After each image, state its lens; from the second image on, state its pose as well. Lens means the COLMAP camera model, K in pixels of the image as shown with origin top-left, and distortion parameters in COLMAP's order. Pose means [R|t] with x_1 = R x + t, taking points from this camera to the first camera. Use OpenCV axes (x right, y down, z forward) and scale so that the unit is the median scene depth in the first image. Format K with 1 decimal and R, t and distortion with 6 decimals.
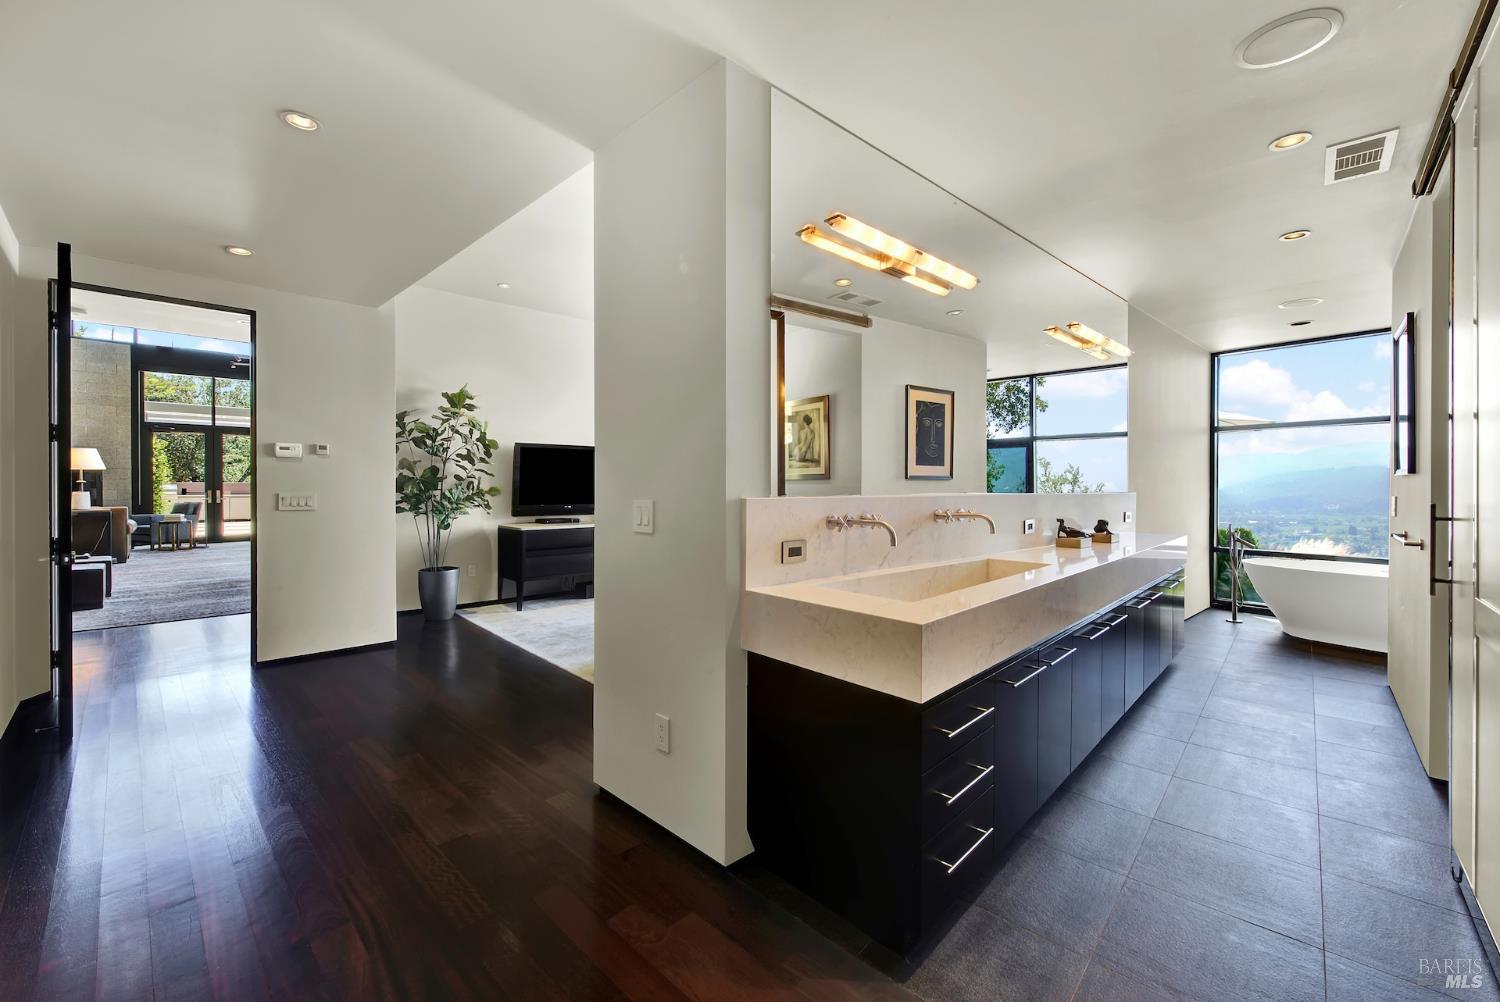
lens RADIAL K [[605.4, 0, 743.7], [0, 605.4, 489.4], [0, 0, 1]] dist [0.004573, -0.000335]
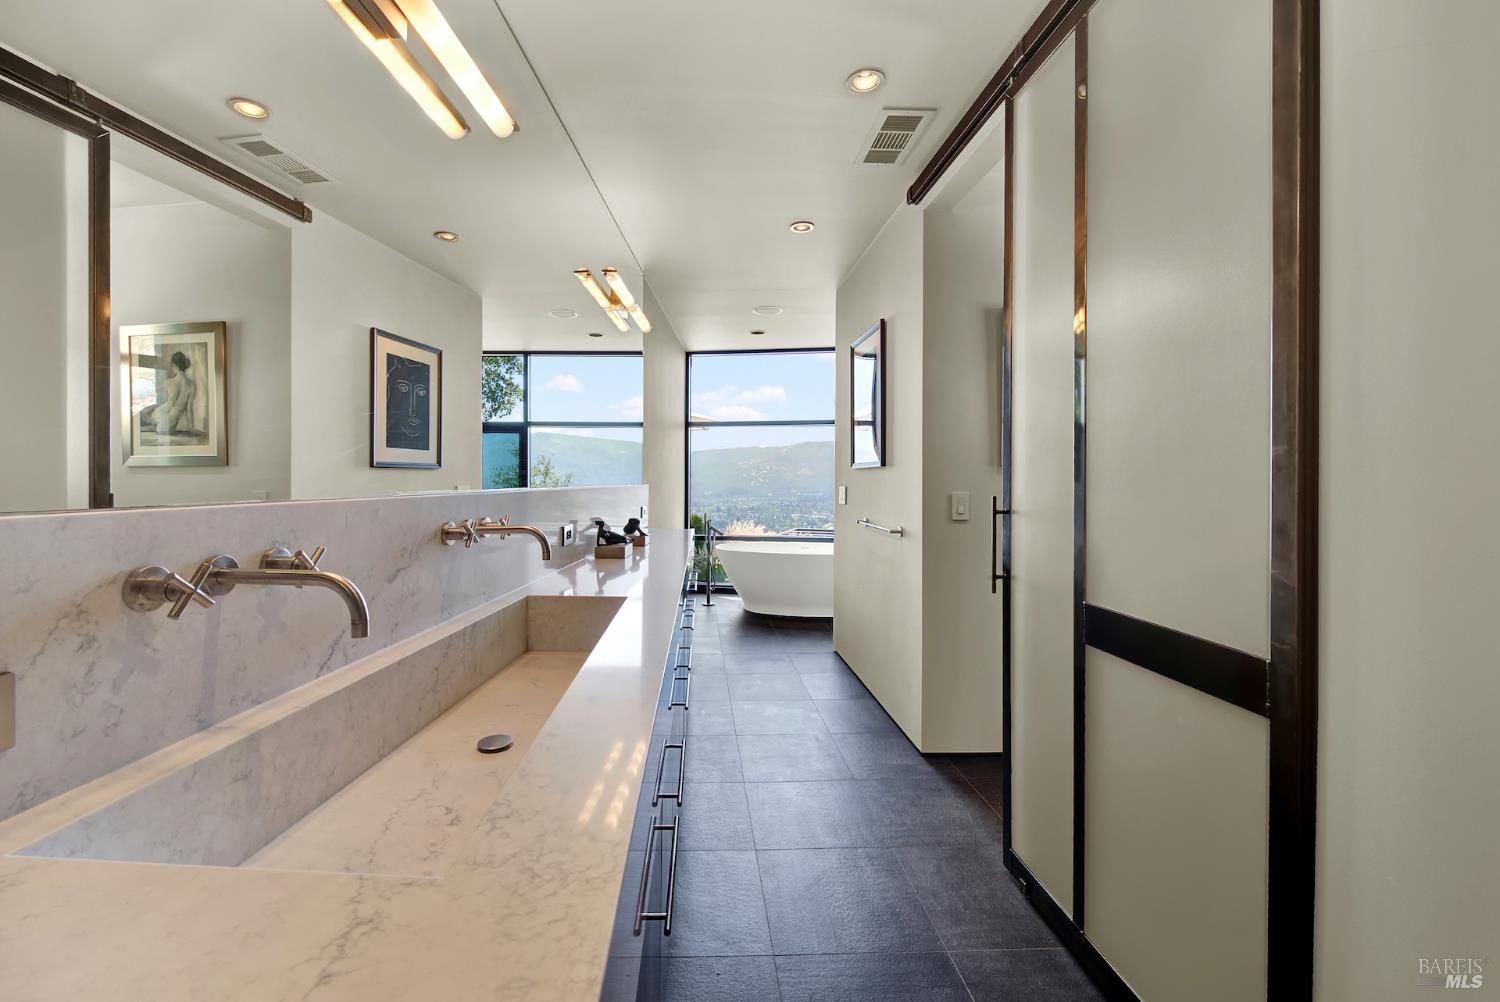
lens RADIAL K [[605.4, 0, 704.0], [0, 605.4, 476.9], [0, 0, 1]] dist [0.004573, -0.000335]
pose [[0.714872, 0.000711, 0.699255, 0.131331], [0.003787, 0.999981, -0.004888, -0.003228], [-0.699245, 0.006142, 0.714856, 0.559257]]
